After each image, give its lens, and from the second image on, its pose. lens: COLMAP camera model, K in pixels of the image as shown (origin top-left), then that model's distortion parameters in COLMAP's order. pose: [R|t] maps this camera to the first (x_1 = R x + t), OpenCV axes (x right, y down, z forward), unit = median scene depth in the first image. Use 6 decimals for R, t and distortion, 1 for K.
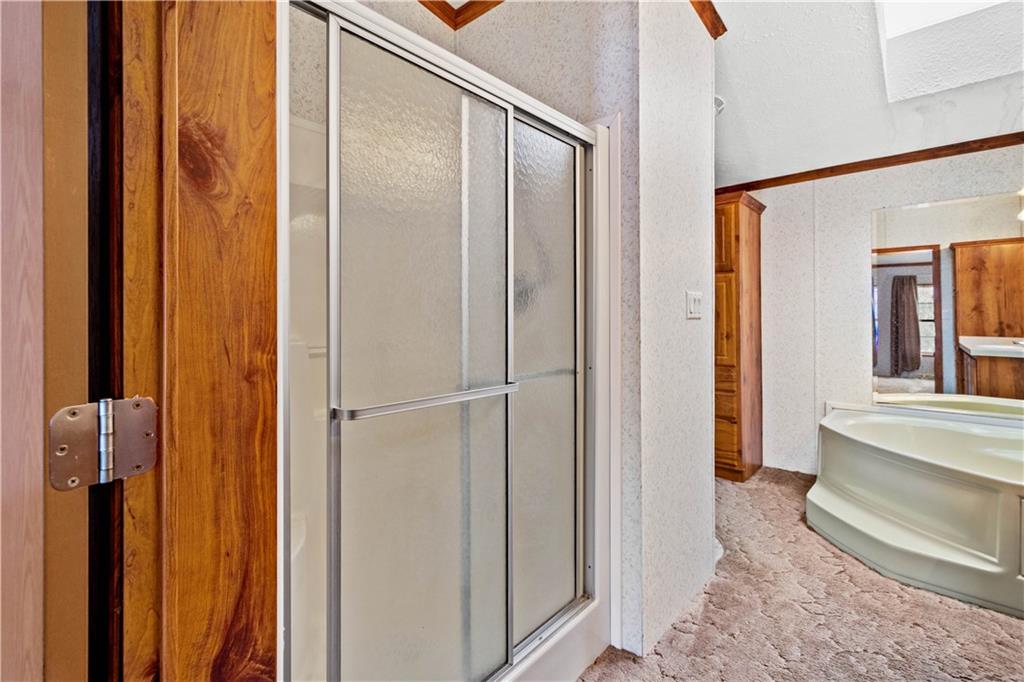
lens RADIAL K [[462.7, 0, 516.1], [0, 462.7, 316.8], [0, 0, 1]] dist [0.011194, 0.000268]
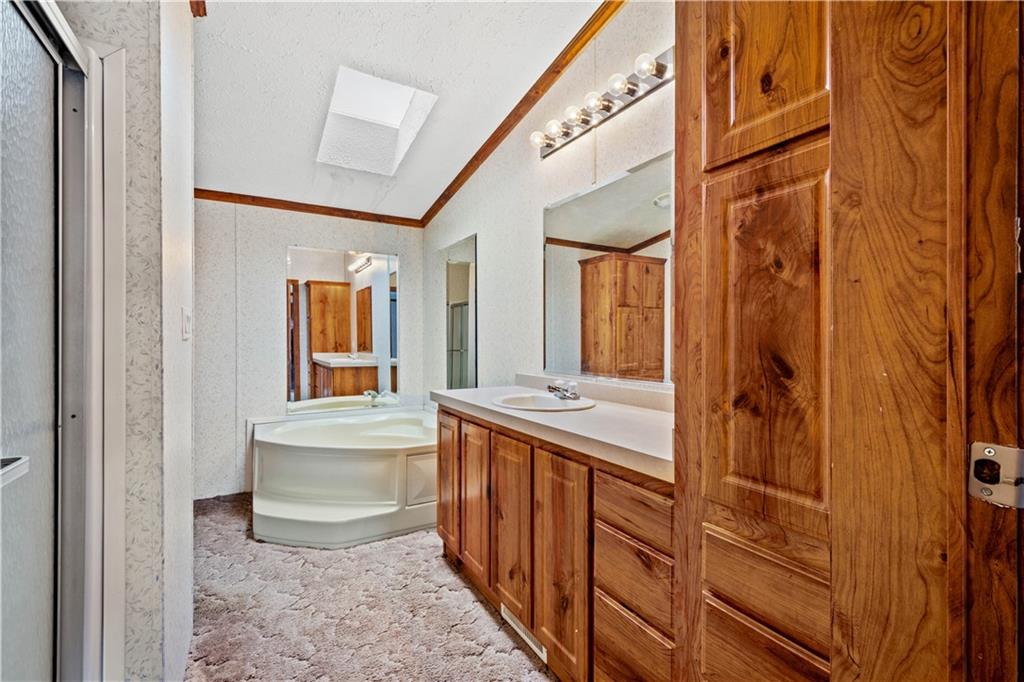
lens RADIAL K [[462.7, 0, 515.3], [0, 462.7, 339.1], [0, 0, 1]] dist [0.011194, 0.000268]
pose [[0.298967, 0.000304, 0.954263, -0.210628], [-0.003123, 0.999995, 0.000660, 0.000061], [-0.954258, -0.003177, 0.298967, 0.162919]]
